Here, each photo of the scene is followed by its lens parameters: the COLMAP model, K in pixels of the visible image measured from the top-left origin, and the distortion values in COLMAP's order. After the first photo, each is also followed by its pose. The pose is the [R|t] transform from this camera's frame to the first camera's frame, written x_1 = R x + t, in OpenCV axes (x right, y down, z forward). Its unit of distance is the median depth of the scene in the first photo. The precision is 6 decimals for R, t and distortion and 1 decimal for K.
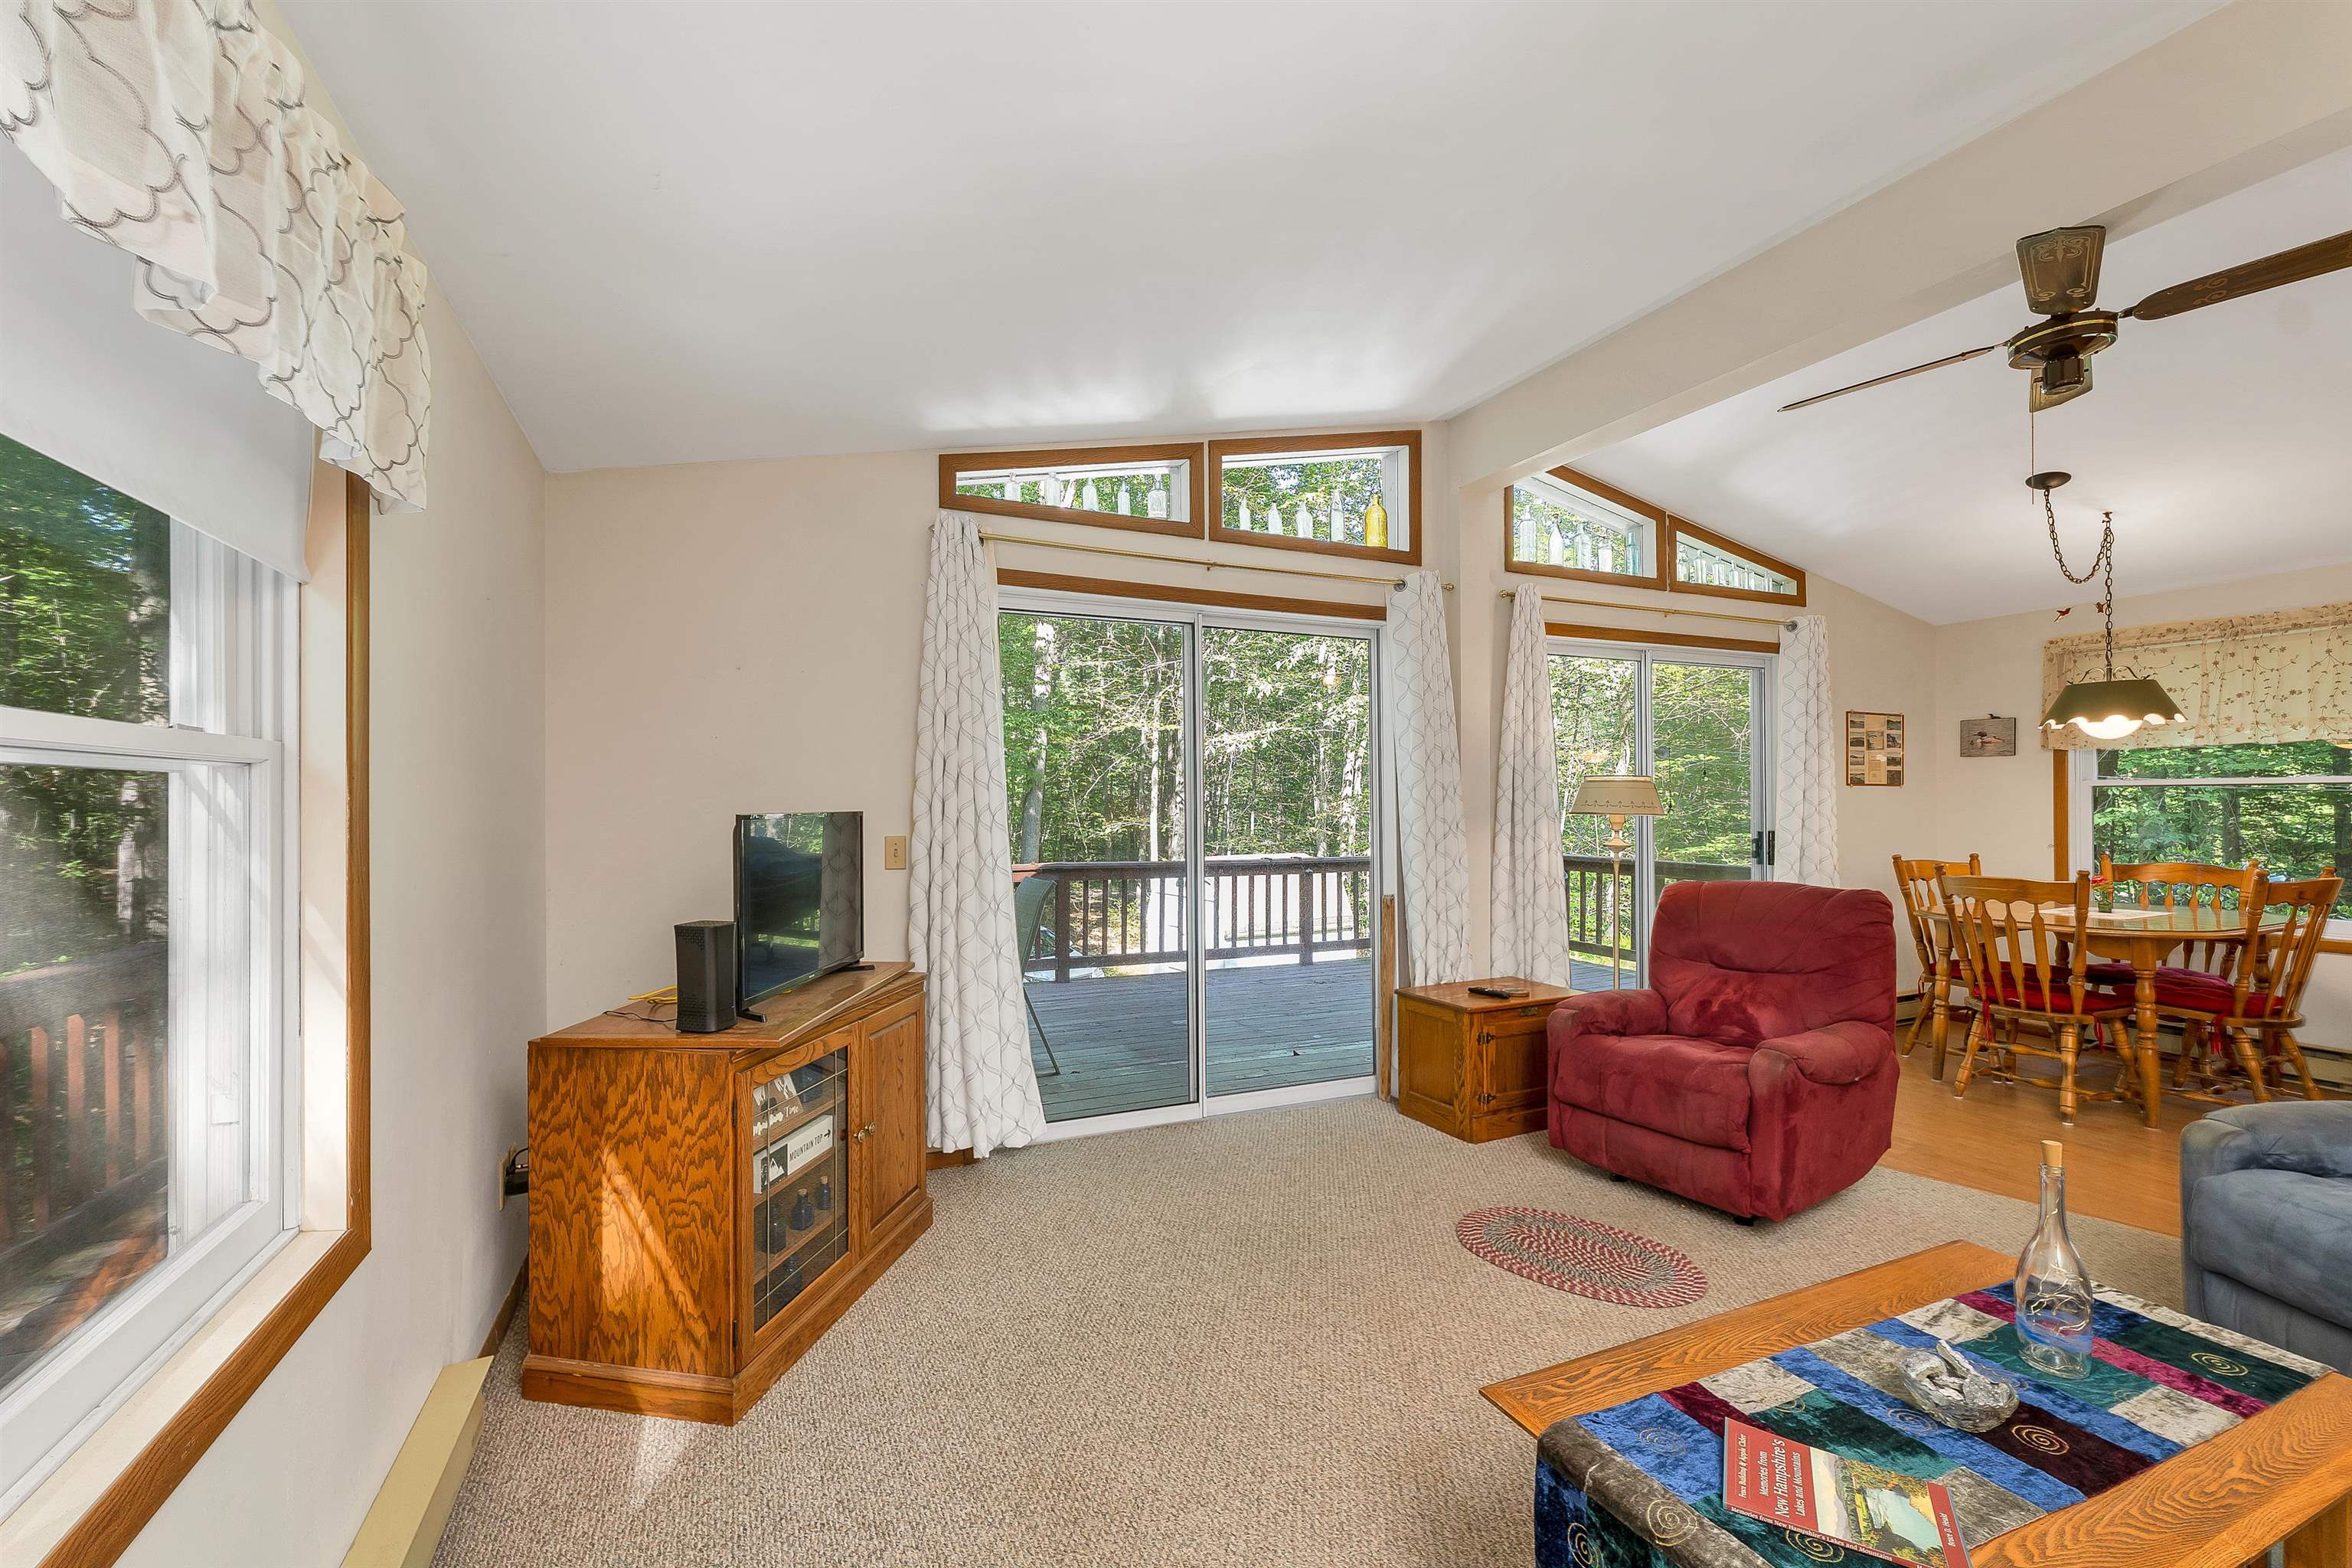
lens RADIAL K [[963.6, 0, 1168.4], [0, 963.6, 760.2], [0, 0, 1]] dist [0.000764, 0.000019]
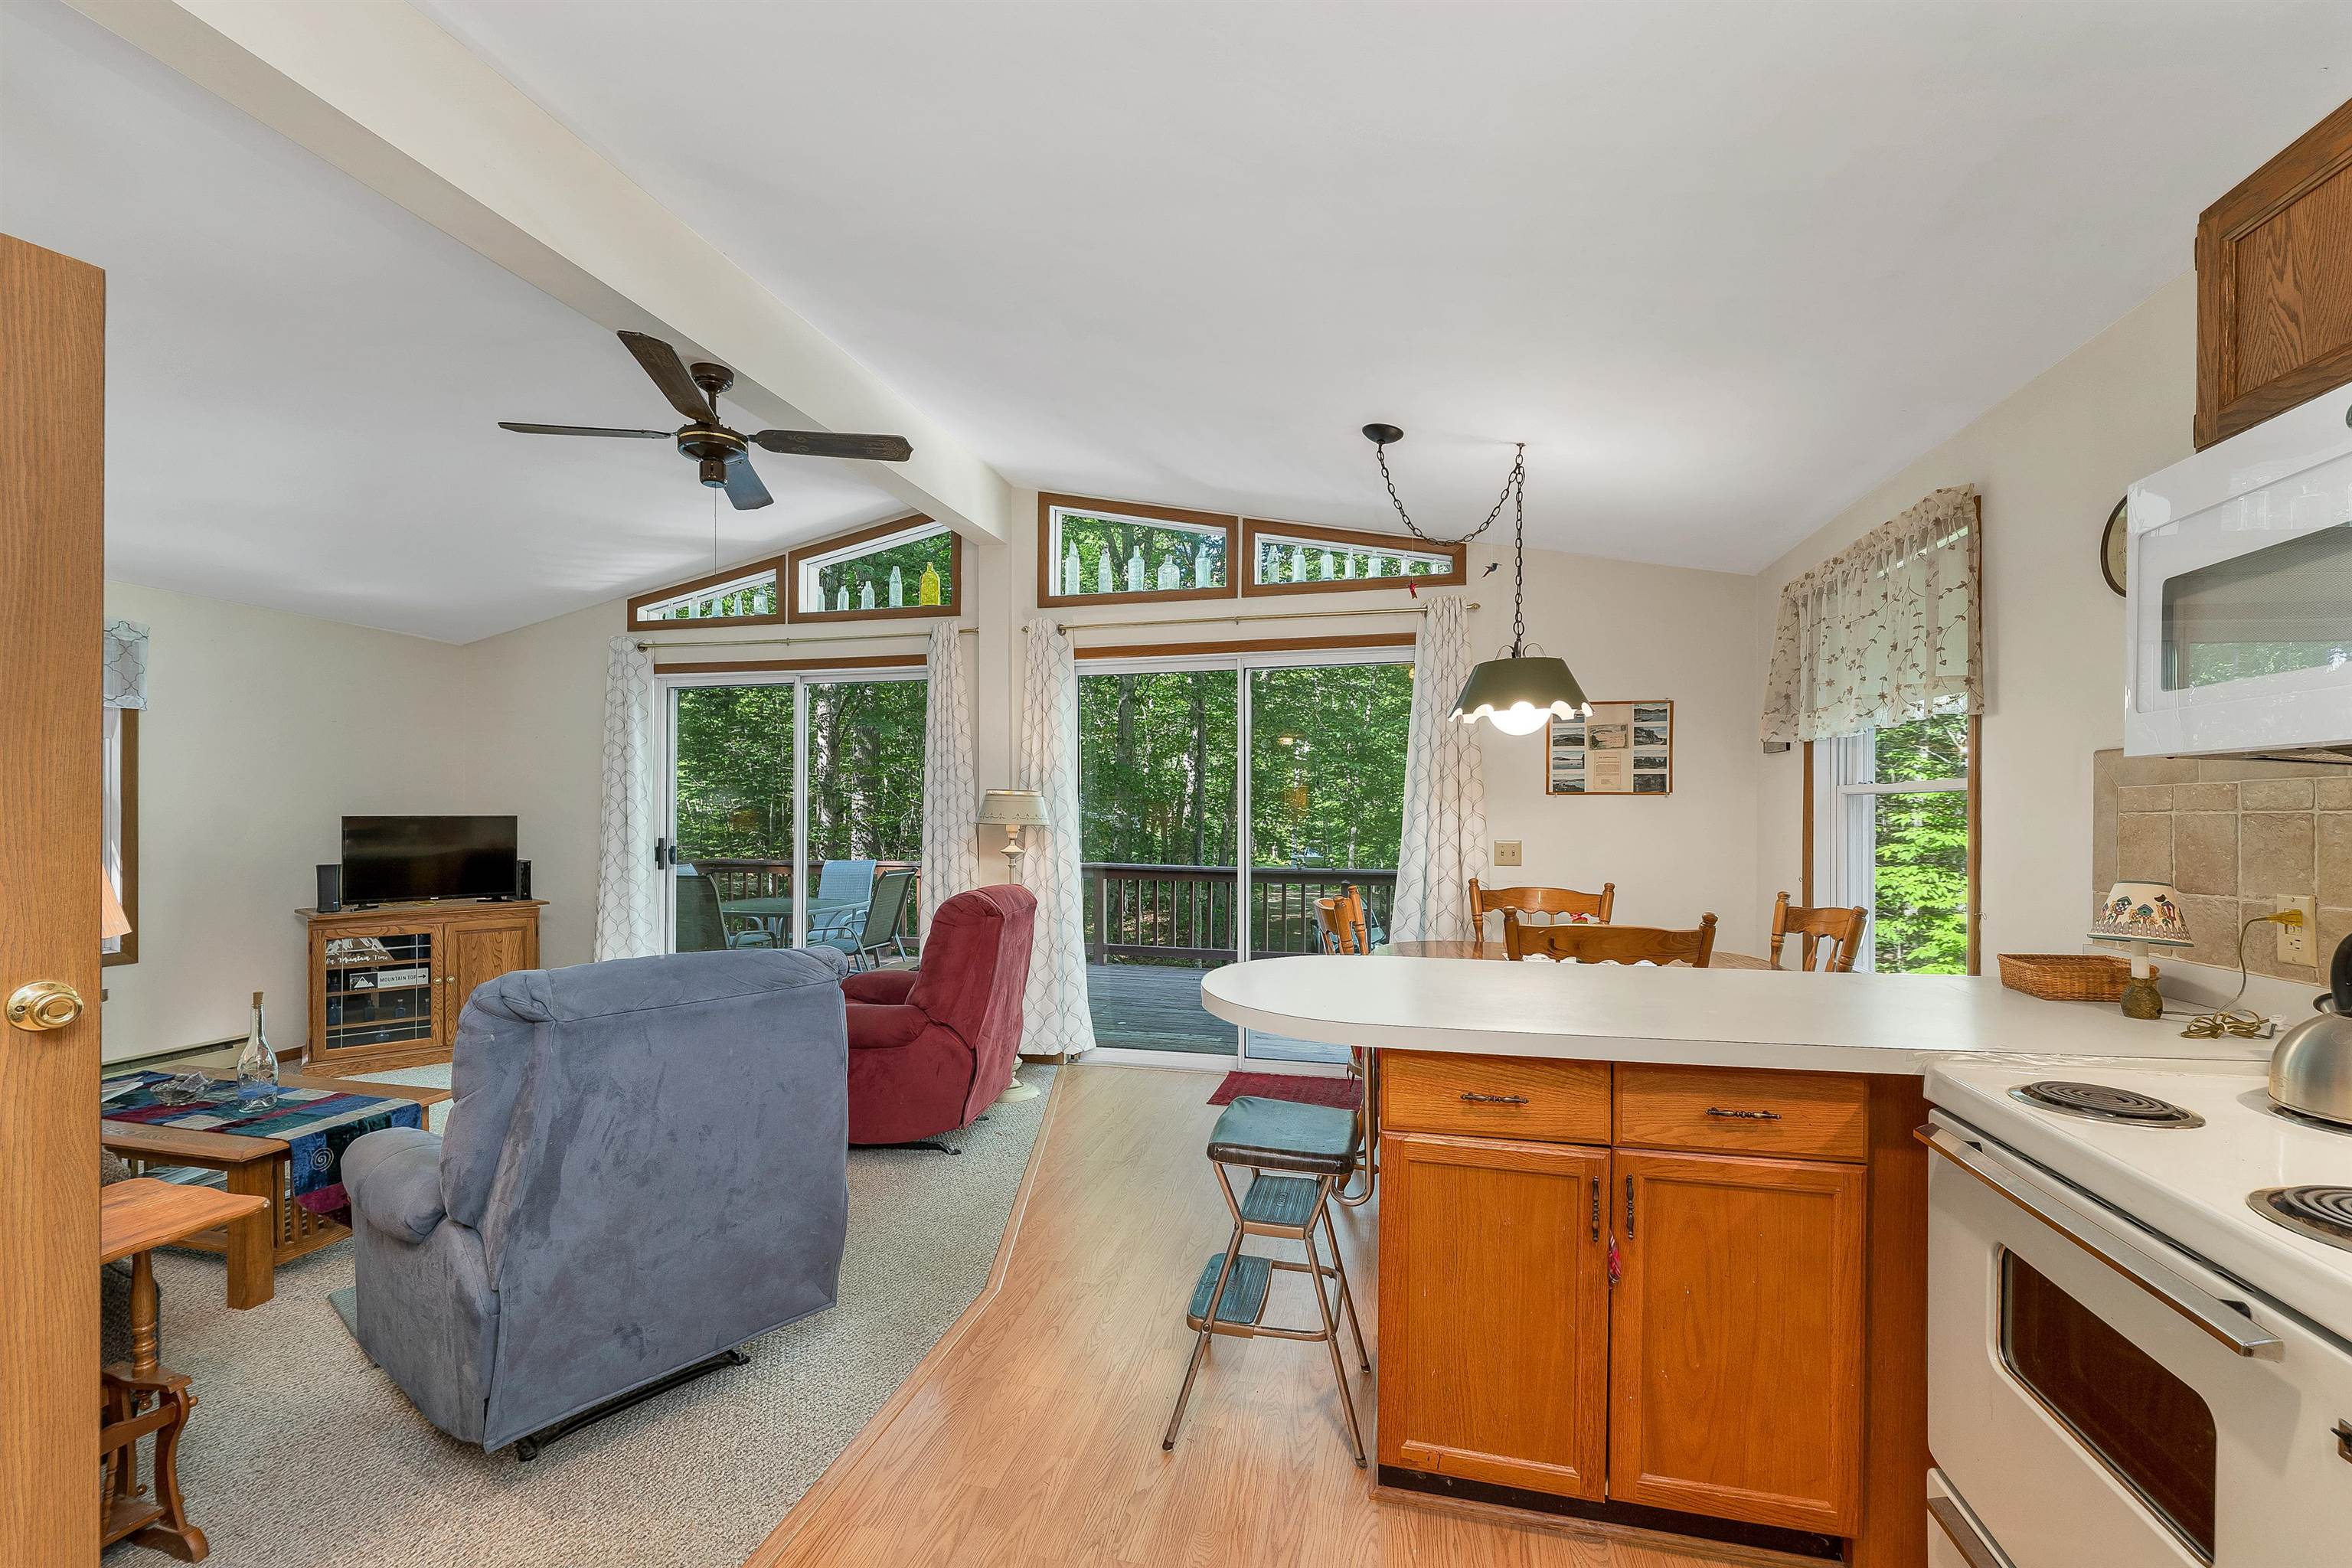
lens RADIAL K [[969.3, 0, 1176.0], [0, 969.3, 784.0], [0, 0, 1]] dist [-0.000432, 0.000079]
pose [[0.793615, -0.014178, -0.608256, 1.279345], [0.023115, 0.999709, 0.006857, 0.006062], [0.607982, -0.019501, 0.793712, 0.214769]]
